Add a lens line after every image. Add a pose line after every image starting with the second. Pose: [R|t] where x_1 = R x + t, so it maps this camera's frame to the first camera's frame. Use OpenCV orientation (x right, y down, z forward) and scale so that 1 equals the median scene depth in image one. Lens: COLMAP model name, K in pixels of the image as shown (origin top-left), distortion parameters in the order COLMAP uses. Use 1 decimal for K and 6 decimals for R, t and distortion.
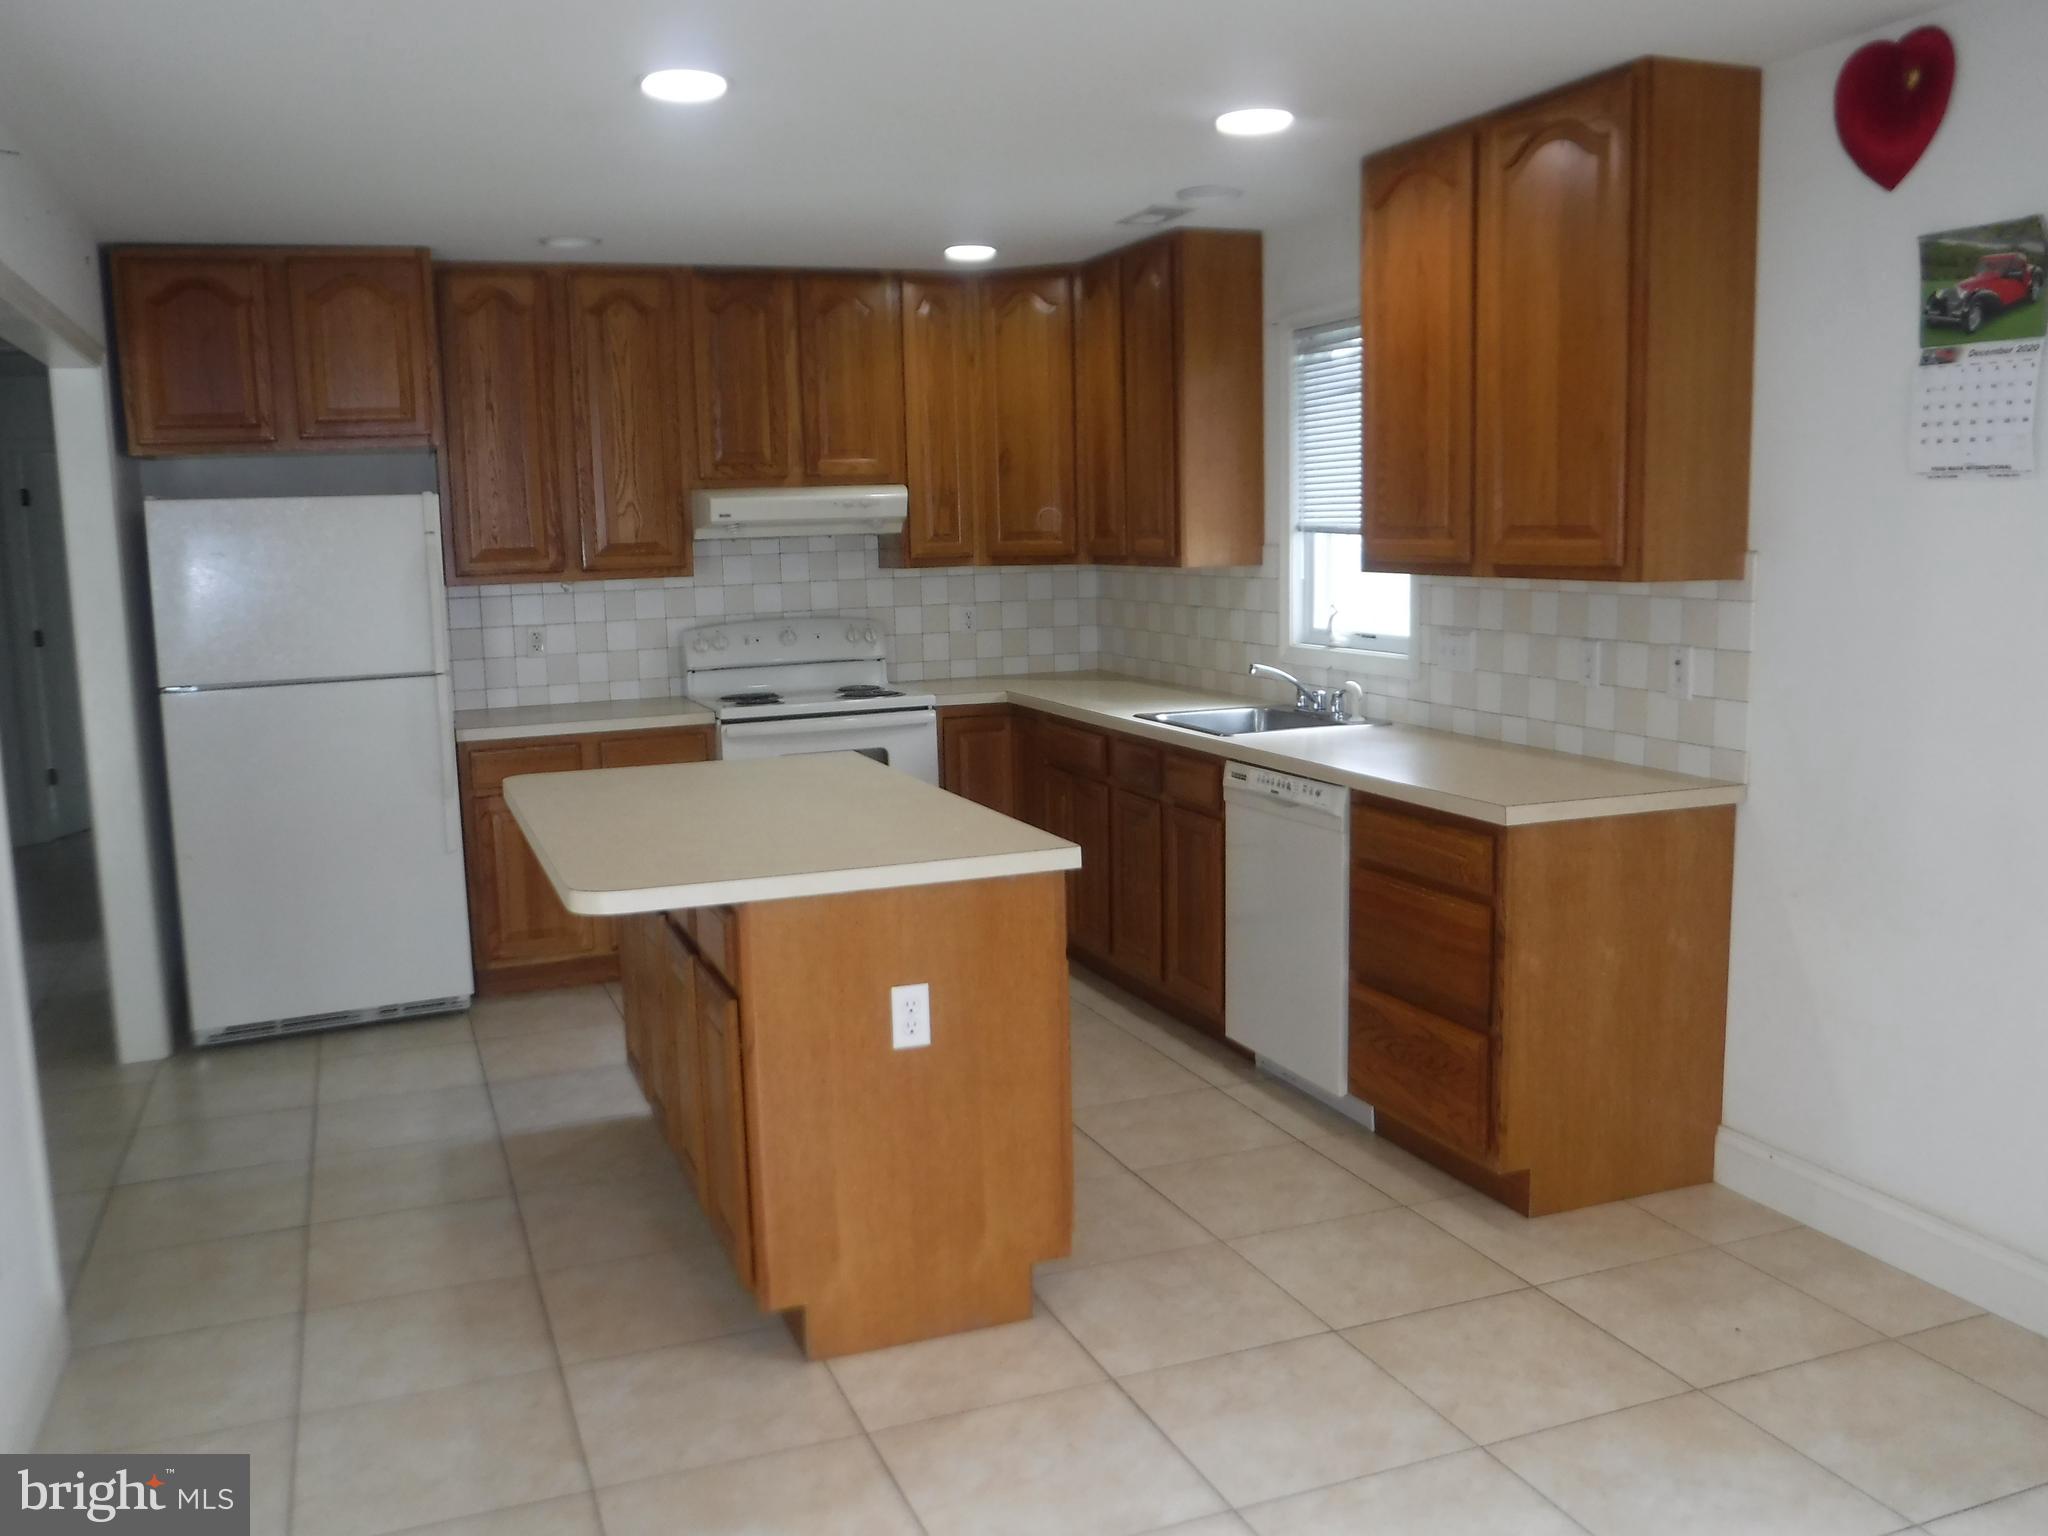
lens RADIAL K [[1738.5, 0, 1019.7], [0, 1738.5, 780.2], [0, 0, 1]] dist [-0.074491, 0.055704]
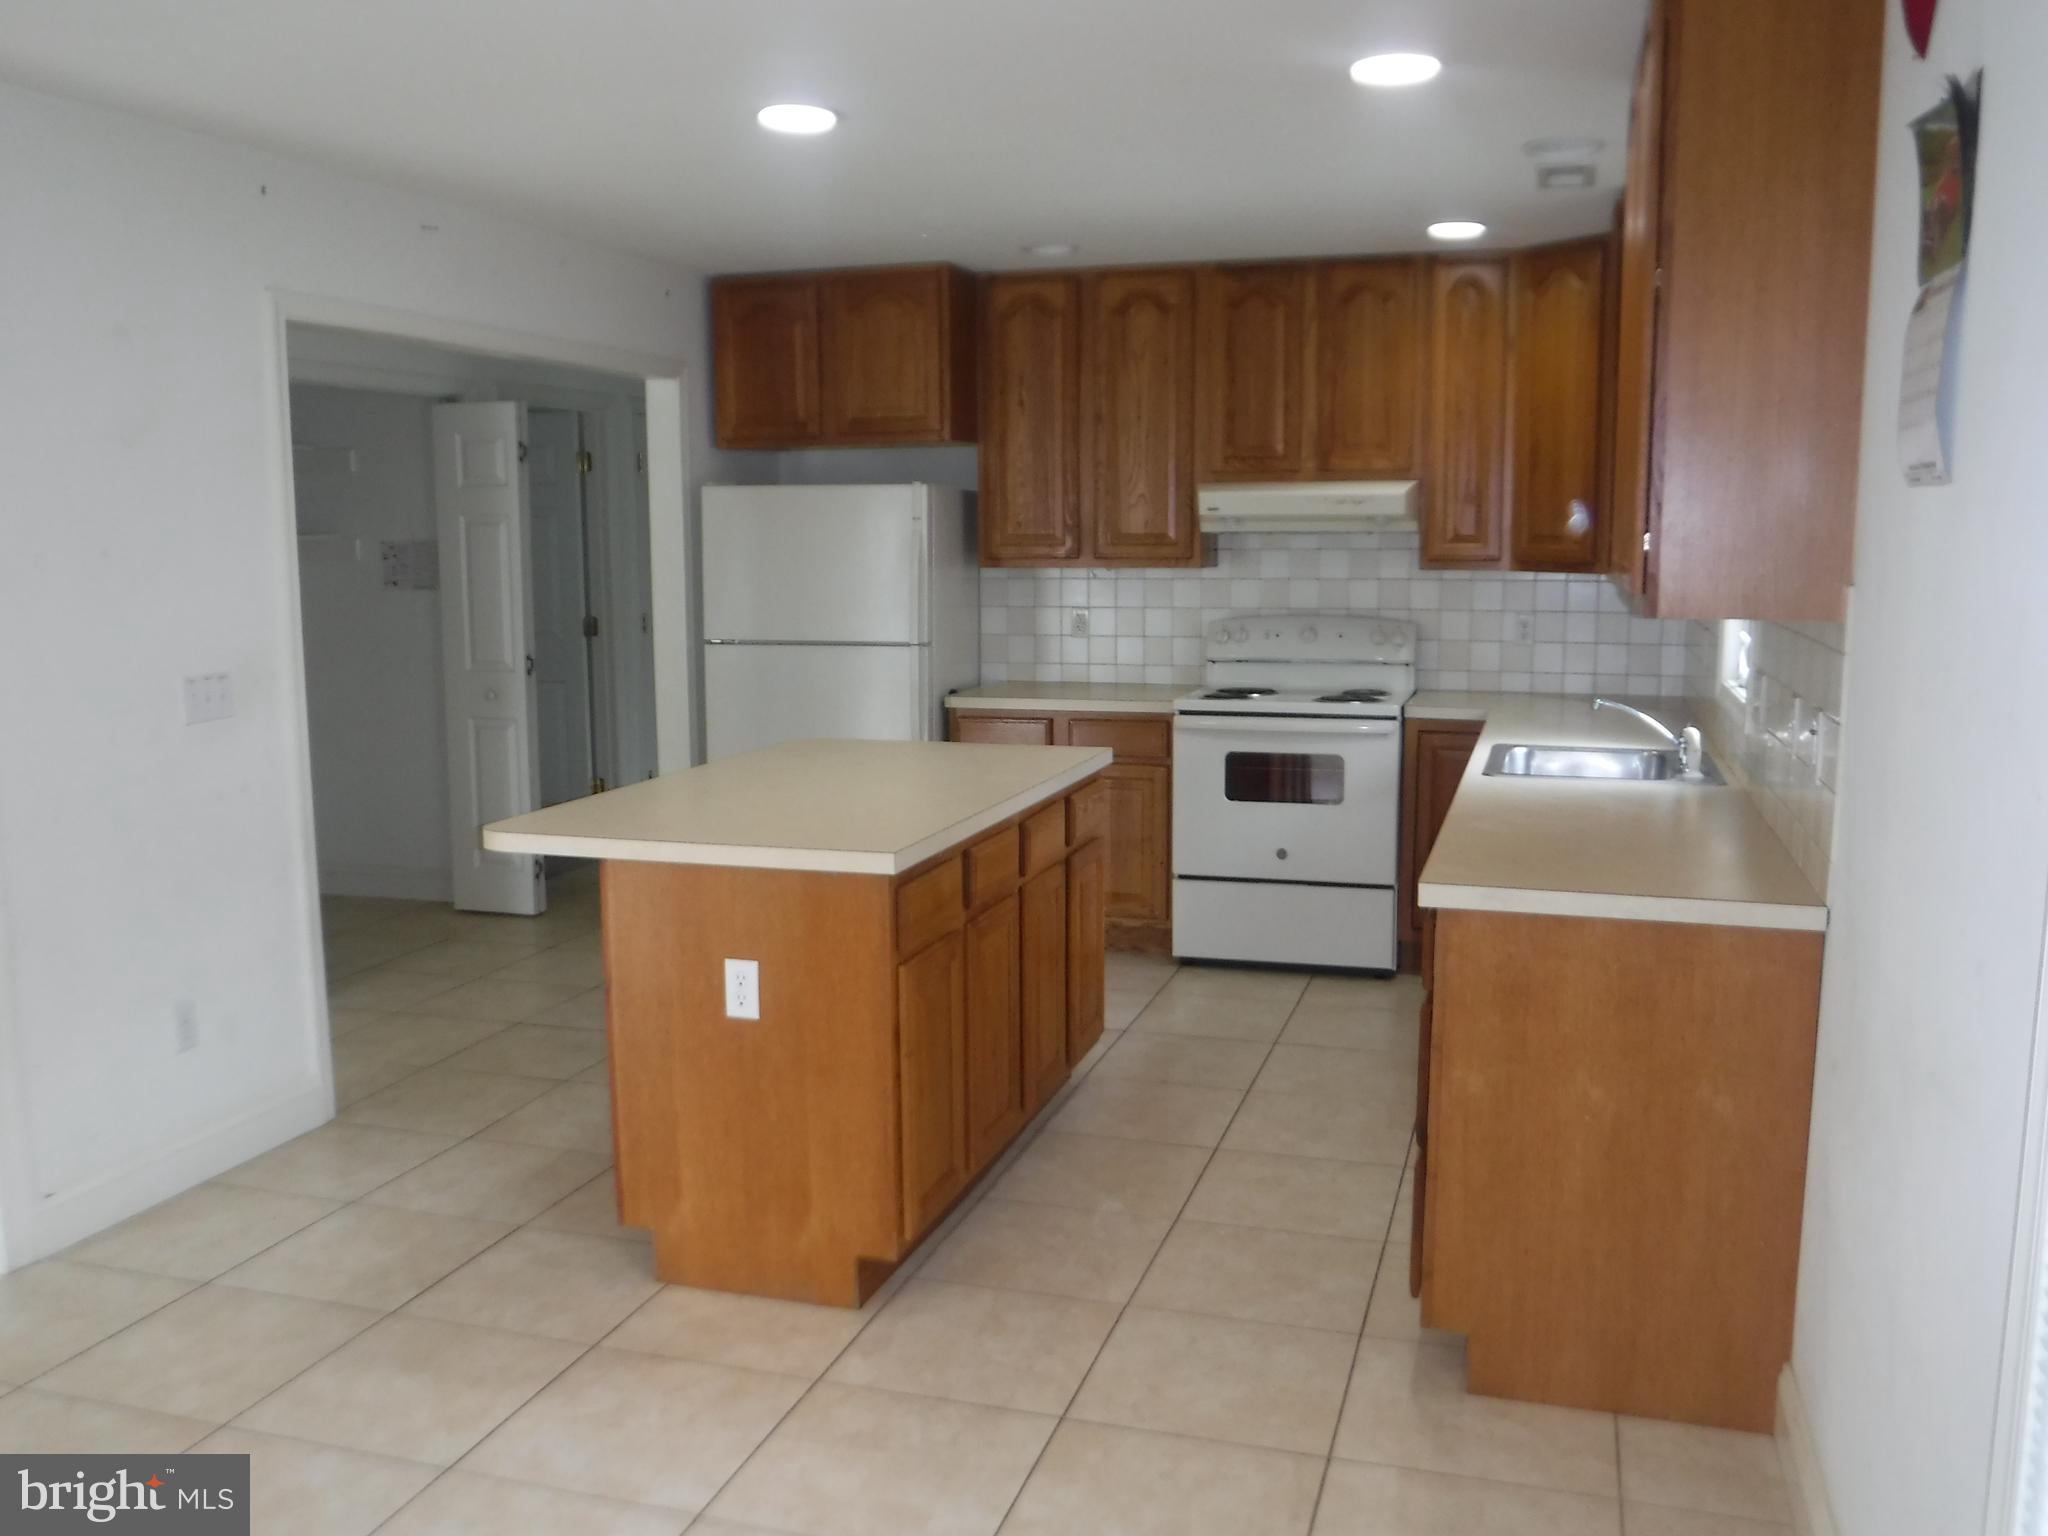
lens RADIAL K [[1738.5, 0, 1019.7], [0, 1738.5, 780.2], [0, 0, 1]] dist [-0.074491, 0.055704]
pose [[0.786604, 0.112985, -0.607033, 0.421706], [-0.106759, 0.993196, 0.046520, -0.035338], [0.608159, 0.028214, 0.793314, 0.154465]]
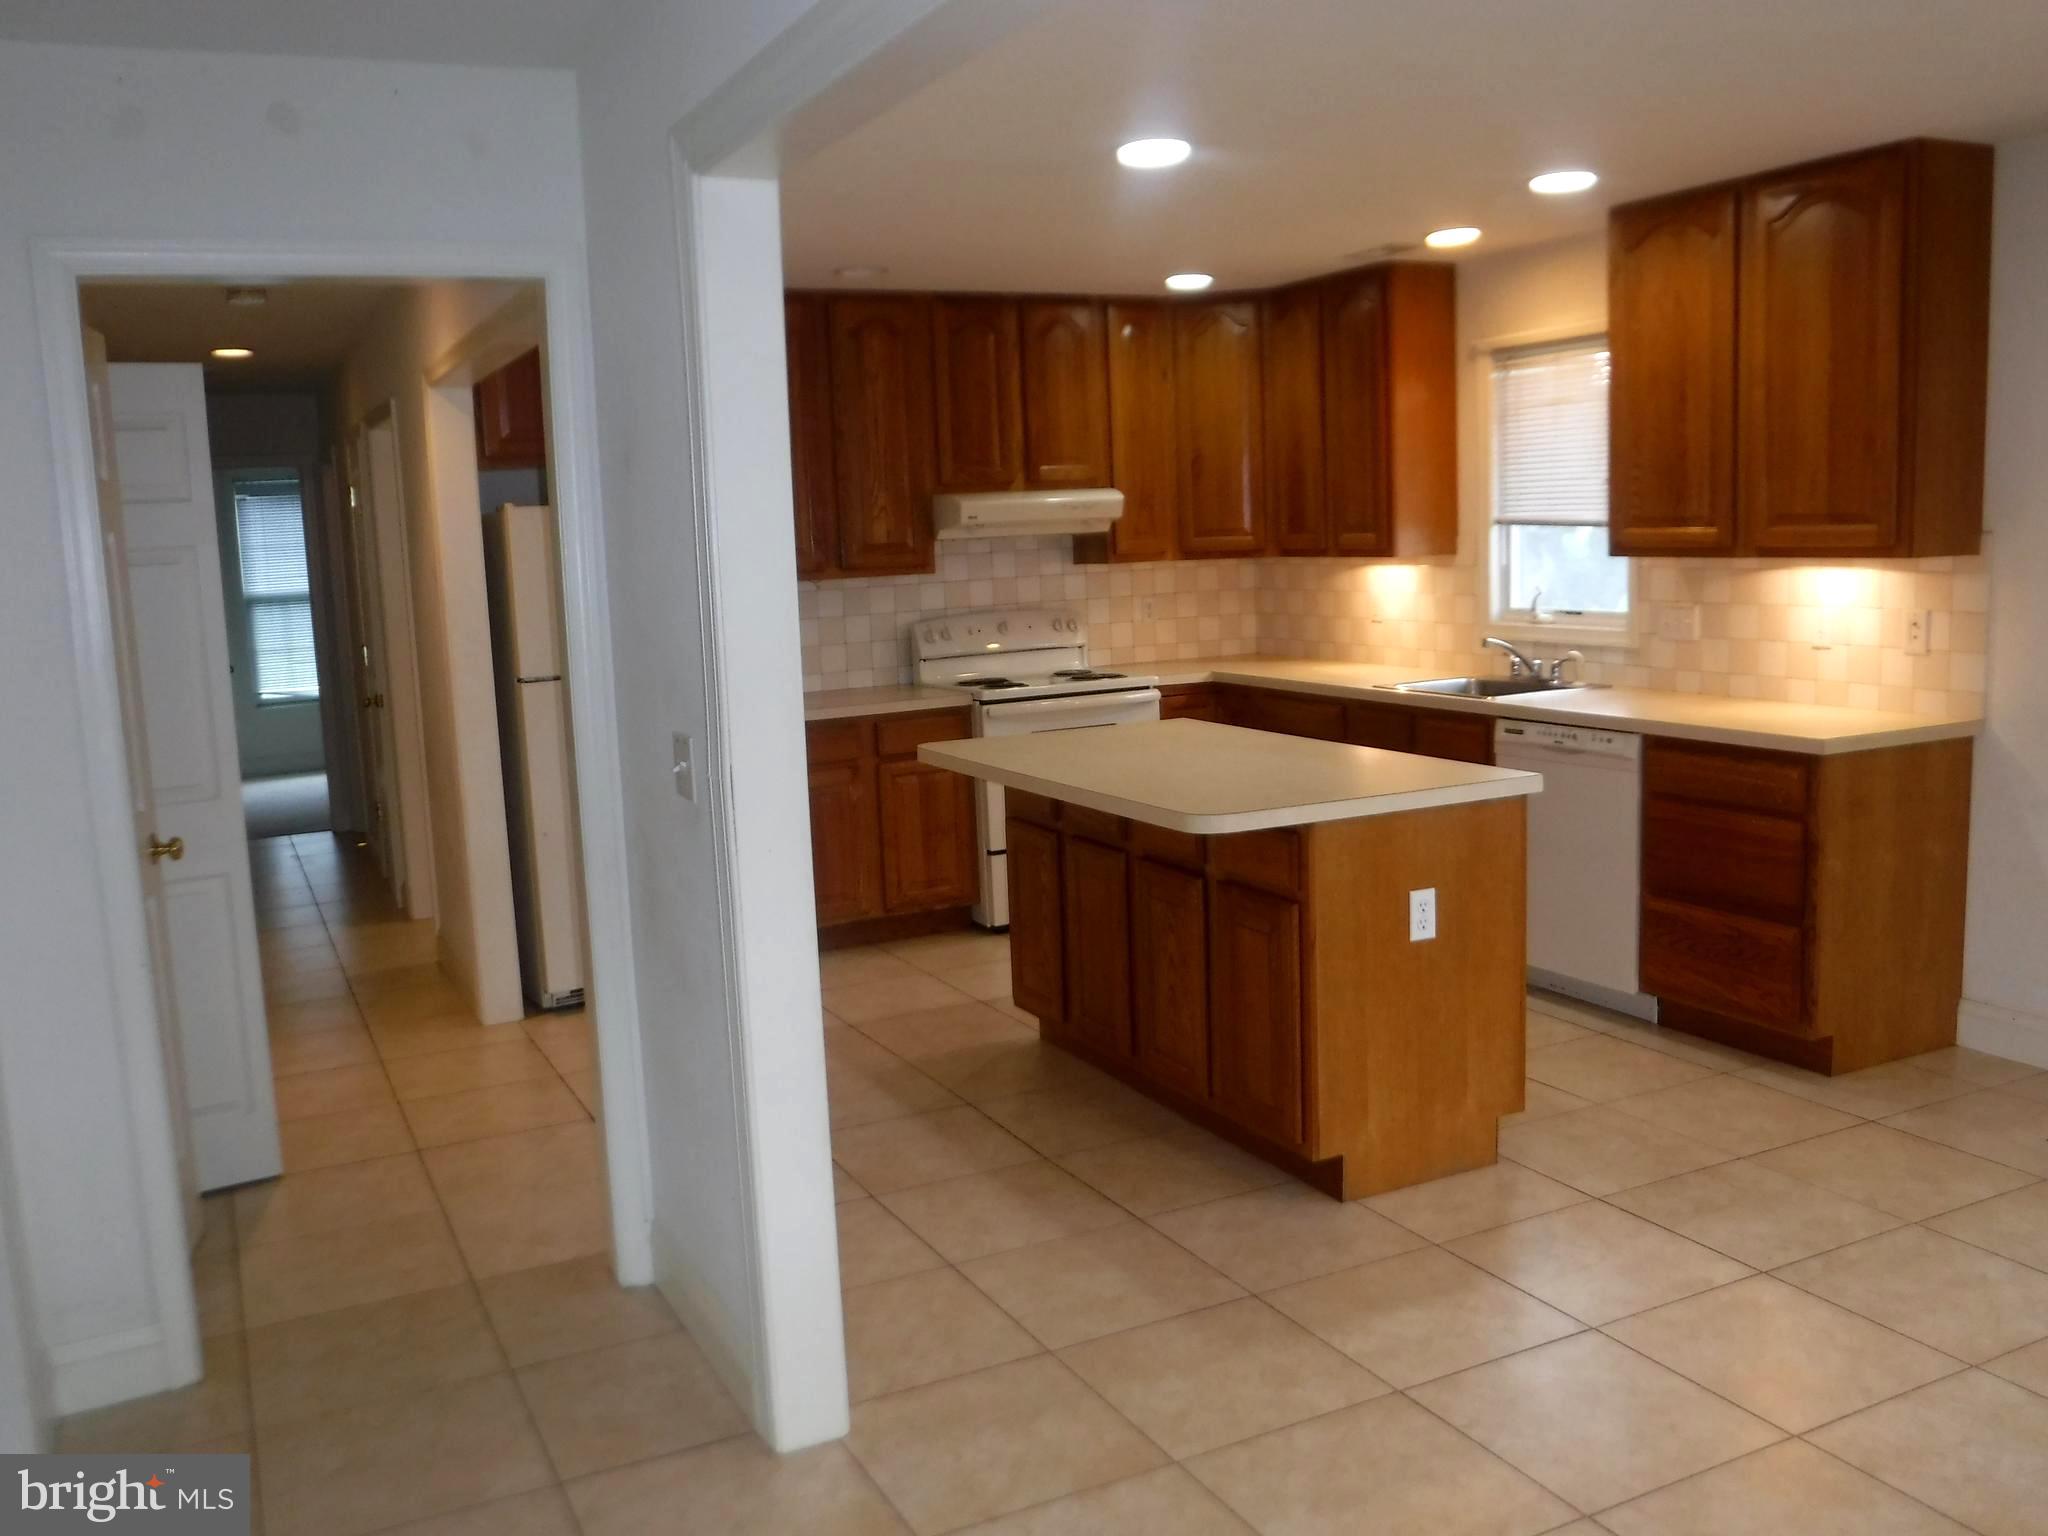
lens RADIAL K [[1738.5, 0, 1019.7], [0, 1738.5, 780.2], [0, 0, 1]] dist [-0.074491, 0.055704]
pose [[0.996105, -0.027968, 0.083626, -0.269832], [0.028234, 0.999599, -0.001990, 0.020795], [-0.083537, 0.004344, 0.996495, -0.122895]]
